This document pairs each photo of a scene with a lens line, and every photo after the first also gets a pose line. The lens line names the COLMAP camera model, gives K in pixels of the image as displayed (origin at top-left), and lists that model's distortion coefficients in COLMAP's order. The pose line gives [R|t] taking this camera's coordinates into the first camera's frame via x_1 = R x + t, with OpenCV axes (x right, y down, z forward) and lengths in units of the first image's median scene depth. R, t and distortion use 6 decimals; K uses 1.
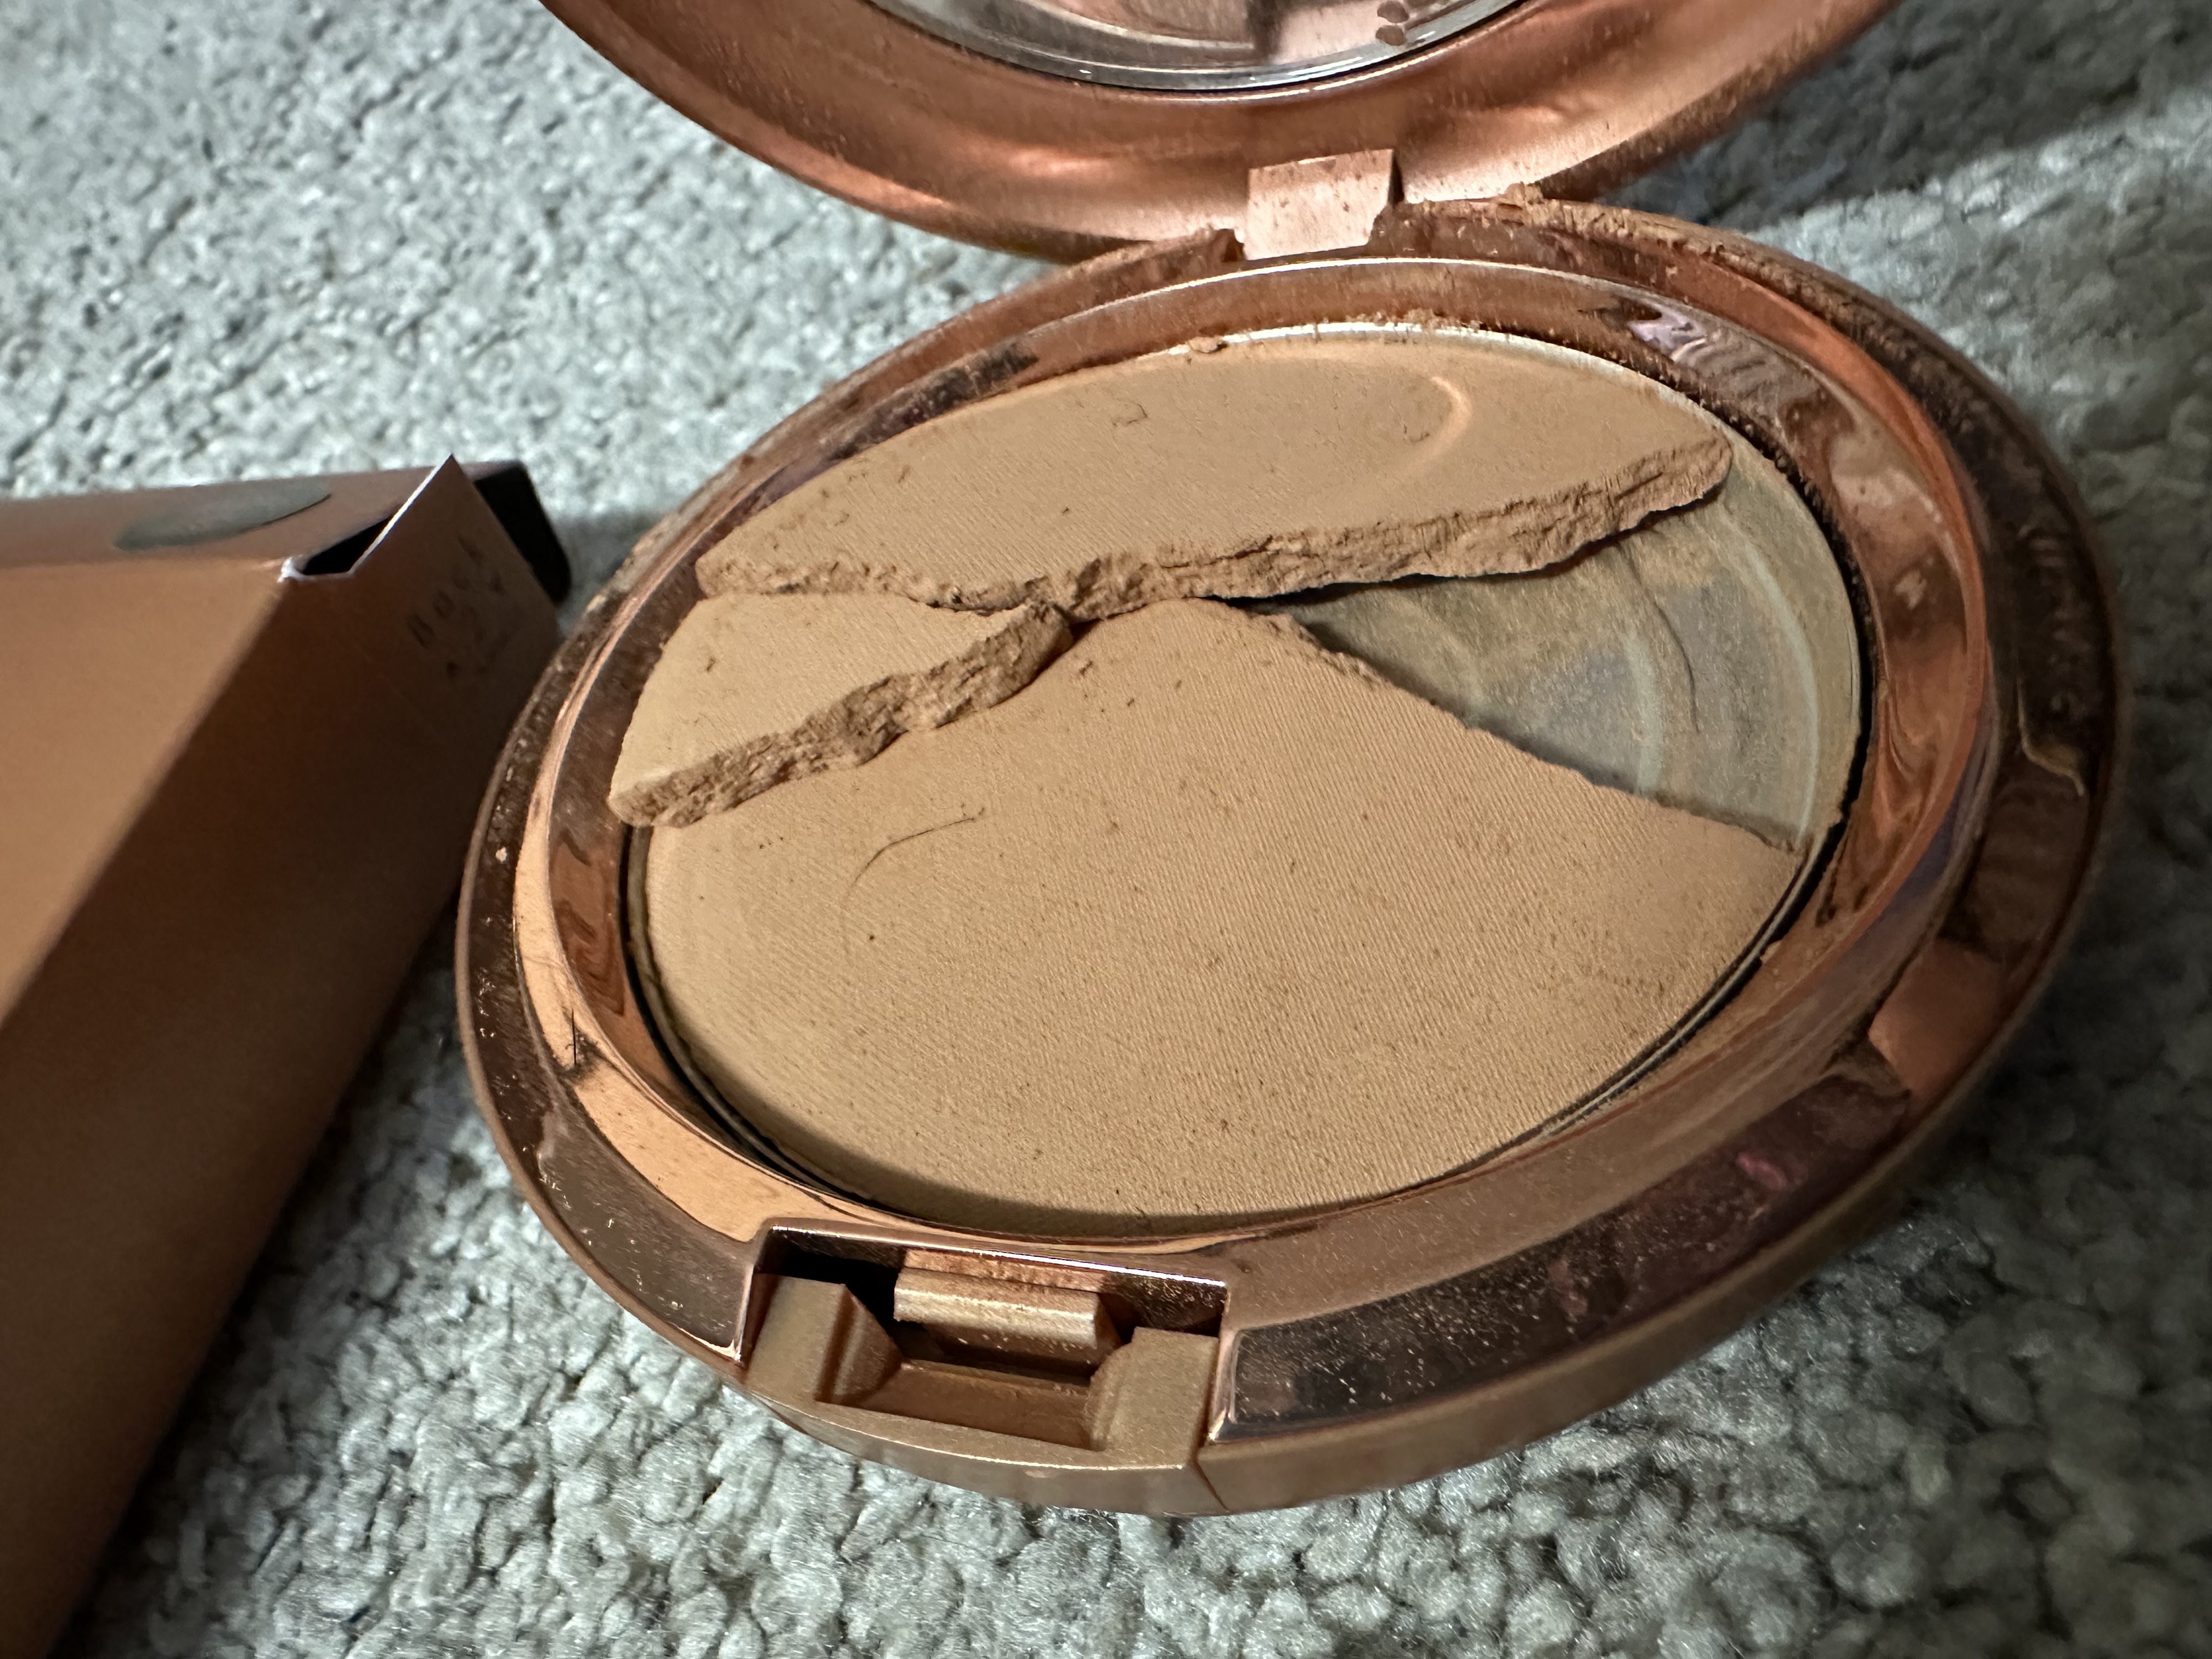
lens RADIAL K [[1514.4, 0, 1030.6], [0, 1514.4, 829.4], [0, 0, 1]] dist [-0.024944, 0.001863]
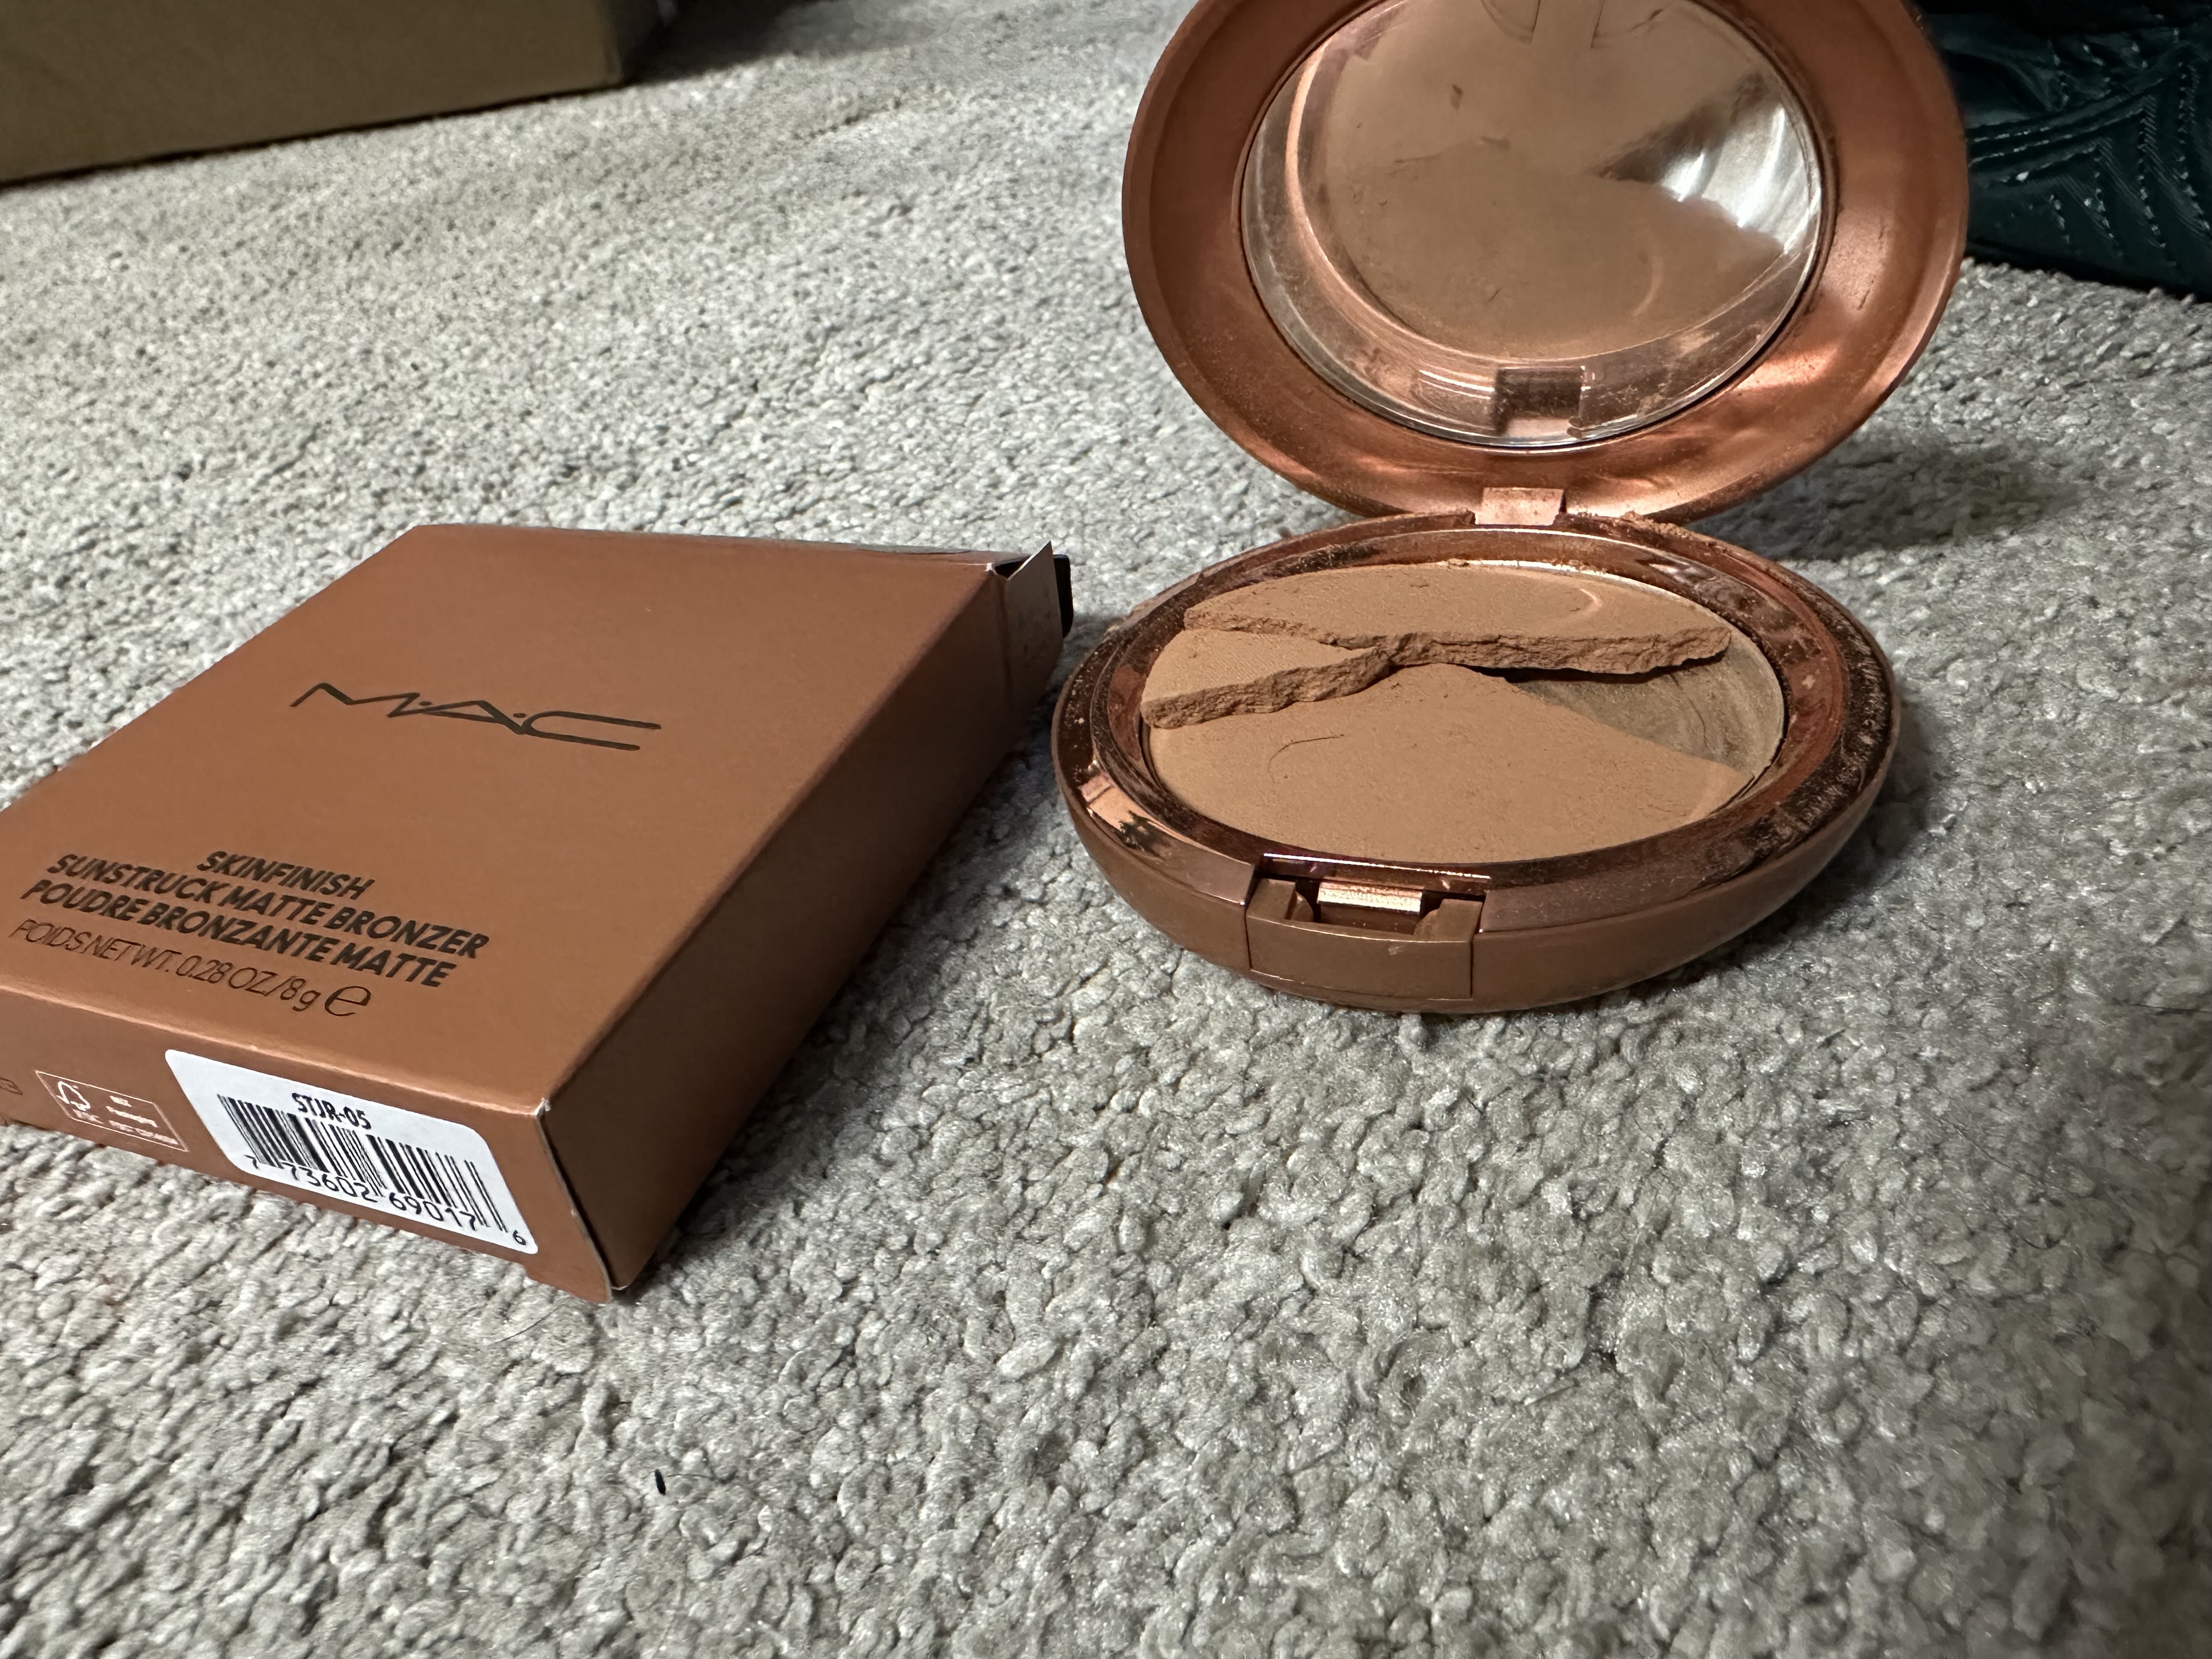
lens RADIAL K [[1514.4, 0, 1030.6], [0, 1514.4, 829.4], [0, 0, 1]] dist [-0.024944, 0.001863]
pose [[0.981621, 0.190802, -0.003857, -0.278786], [-0.185666, 0.950133, -0.250549, 0.469477], [-0.044140, 0.246660, 0.968096, -0.594969]]
